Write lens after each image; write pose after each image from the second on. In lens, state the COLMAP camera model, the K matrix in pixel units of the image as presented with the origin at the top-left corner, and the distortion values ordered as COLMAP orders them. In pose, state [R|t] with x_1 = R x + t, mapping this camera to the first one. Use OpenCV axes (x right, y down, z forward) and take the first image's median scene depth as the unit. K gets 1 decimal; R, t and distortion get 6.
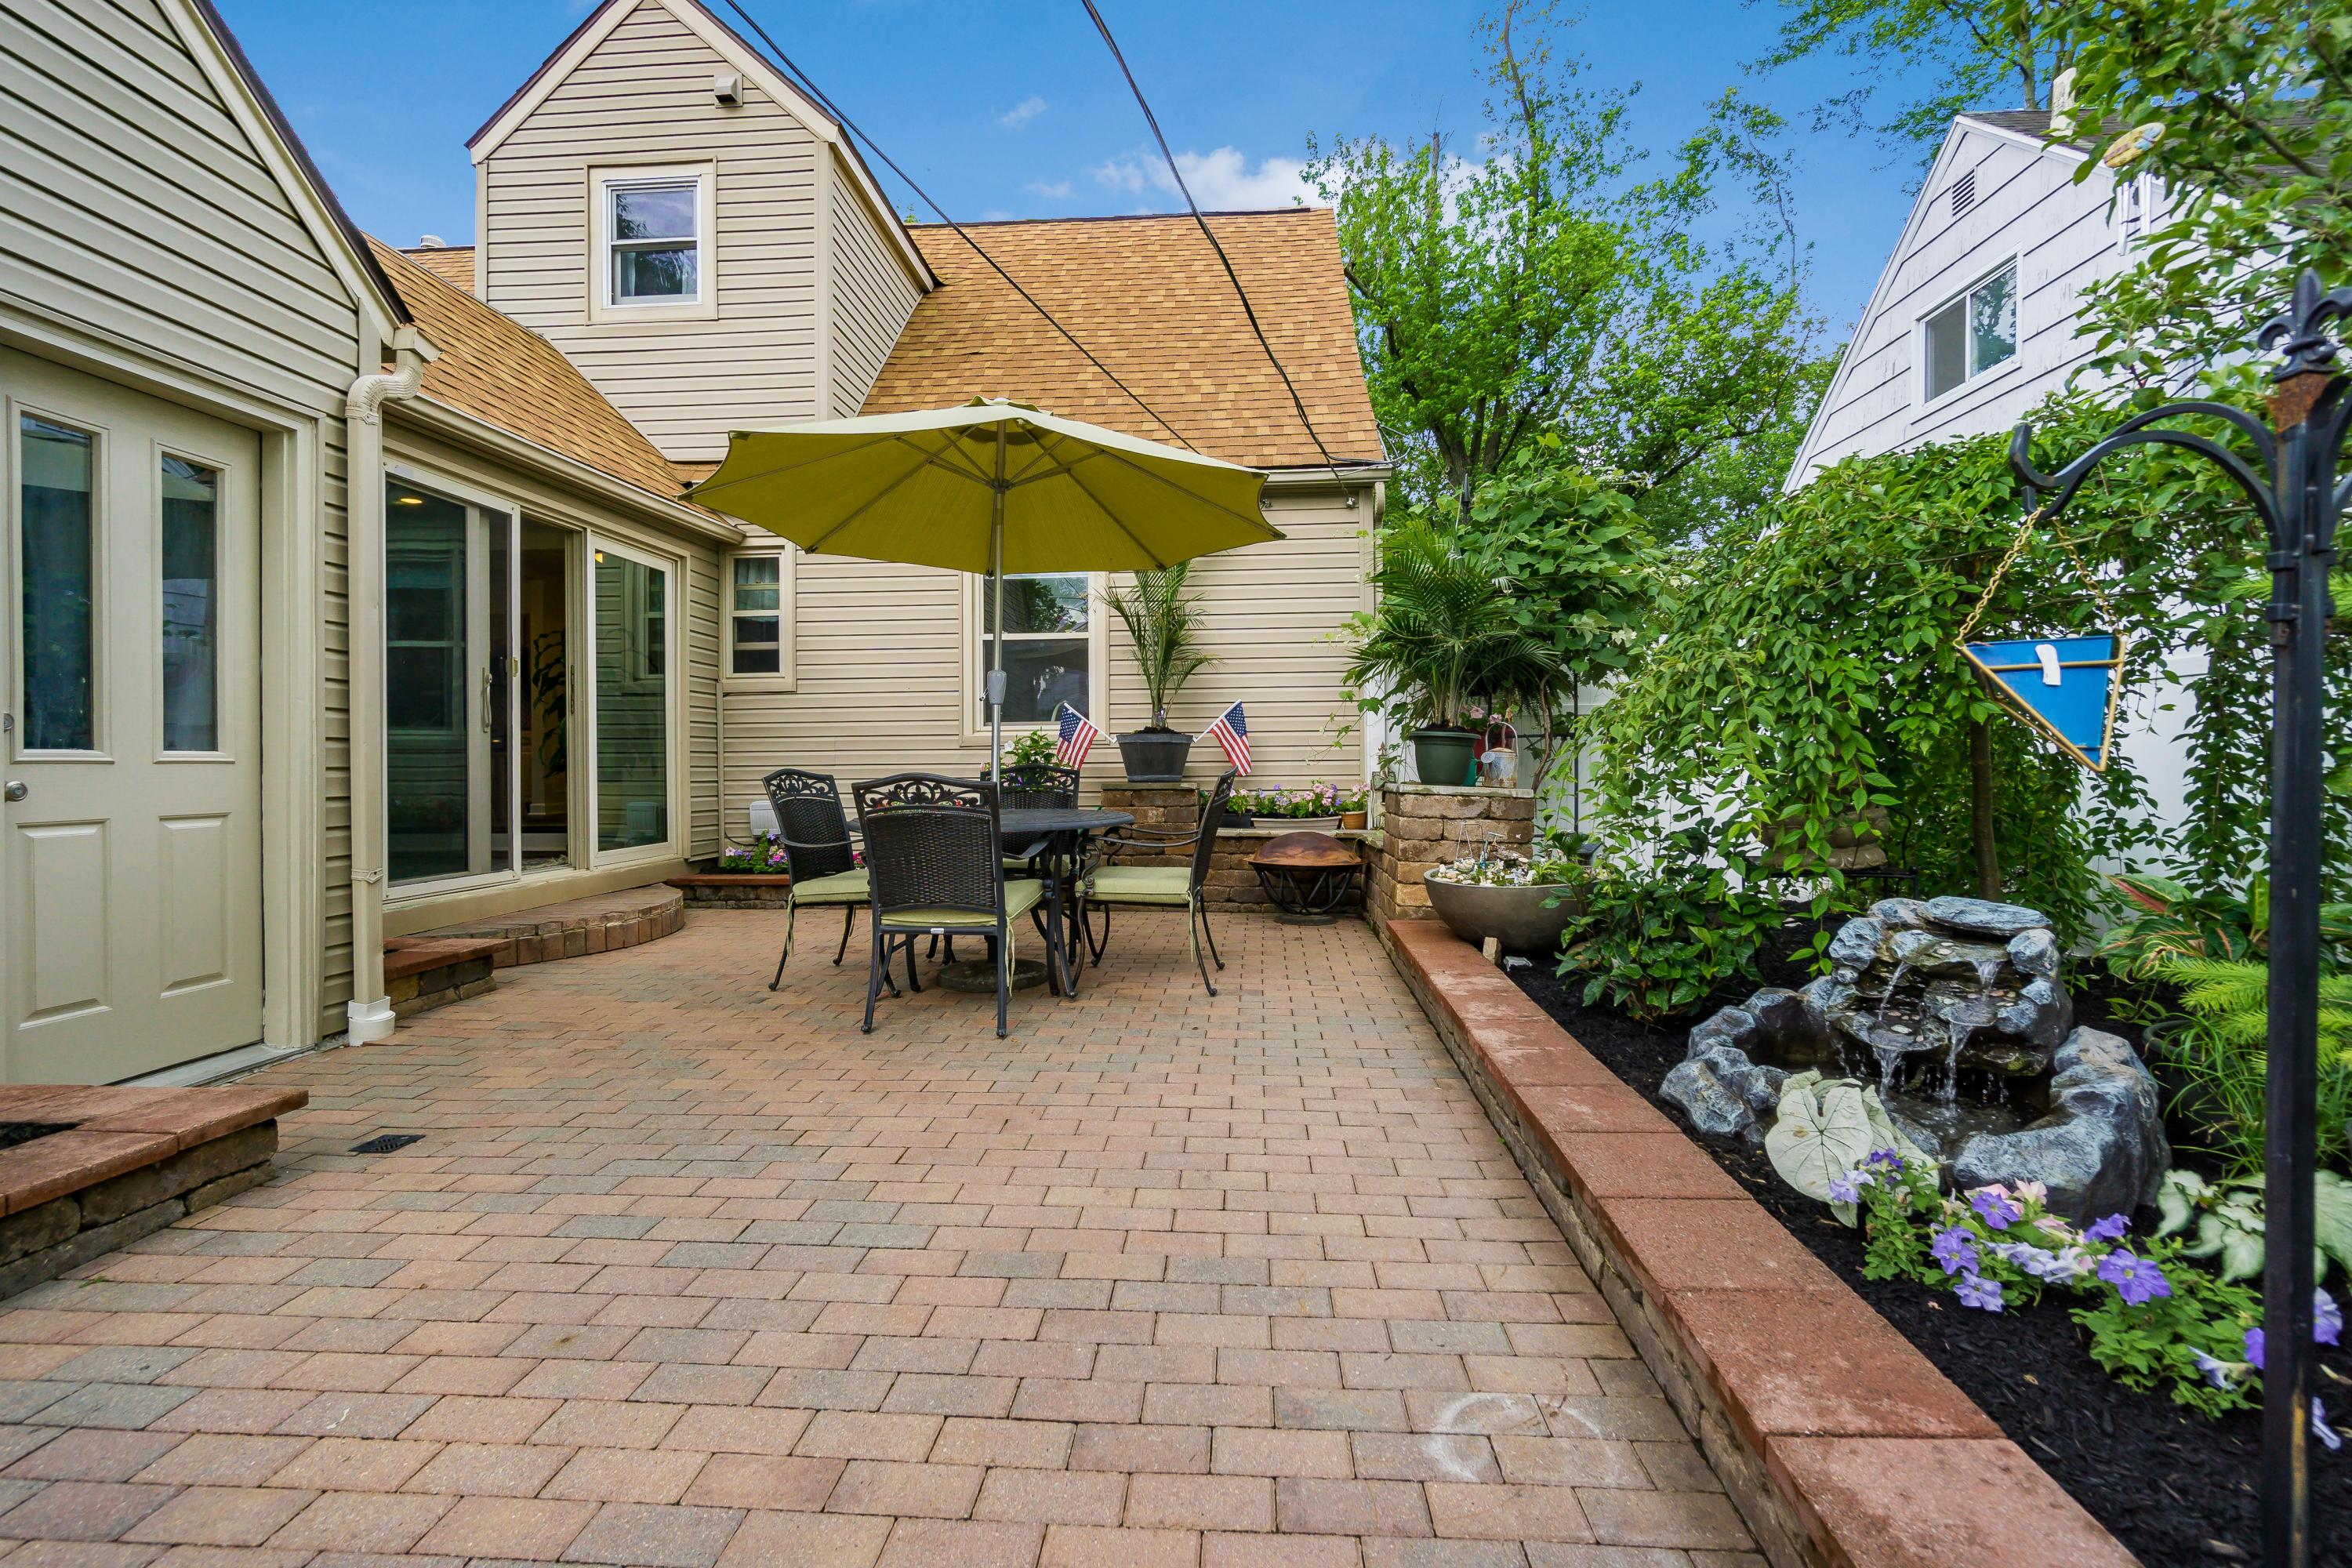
lens RADIAL K [[1040.6, 0, 1169.2], [0, 1040.6, 764.5], [0, 0, 1]] dist [-0.002245, -0.000053]
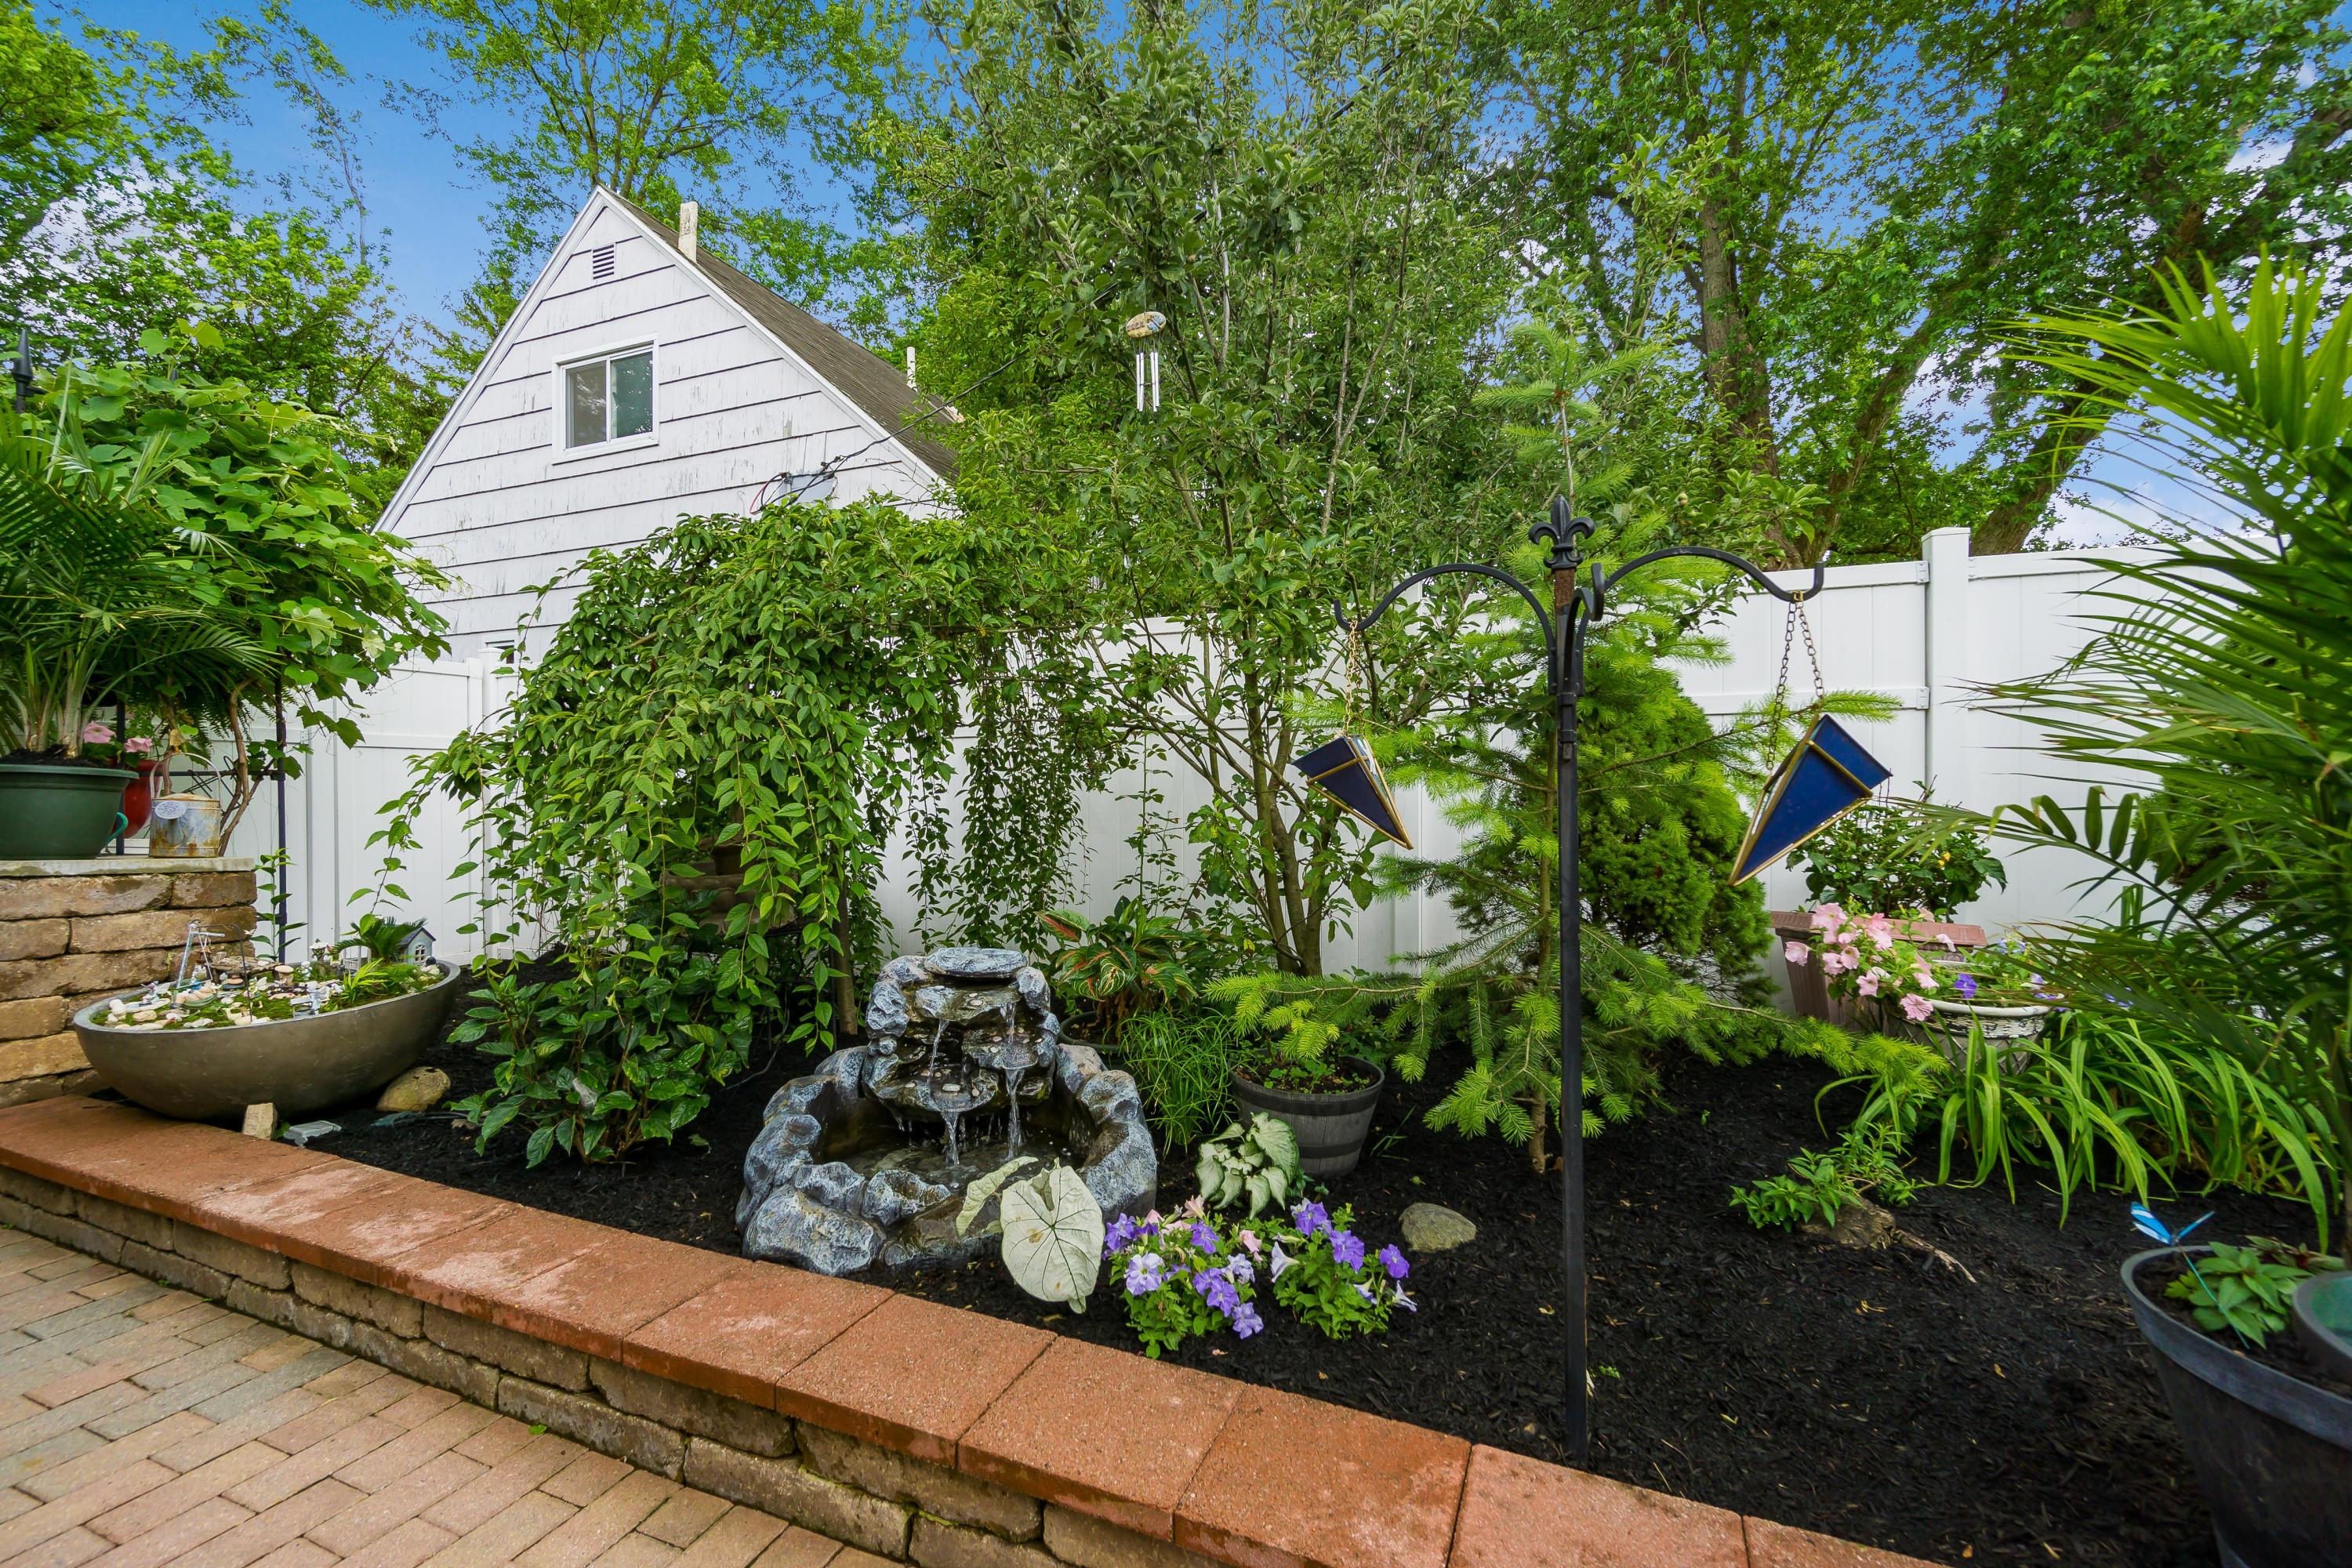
lens RADIAL K [[1024.9, 0, 1146.5], [0, 1024.9, 789.7], [0, 0, 1]] dist [-0.004209, -0.000253]
pose [[0.301713, 0.002221, 0.953396, -0.136219], [0.001271, 0.999995, -0.002732, -0.023189], [-0.953398, 0.002036, 0.301709, 0.373501]]
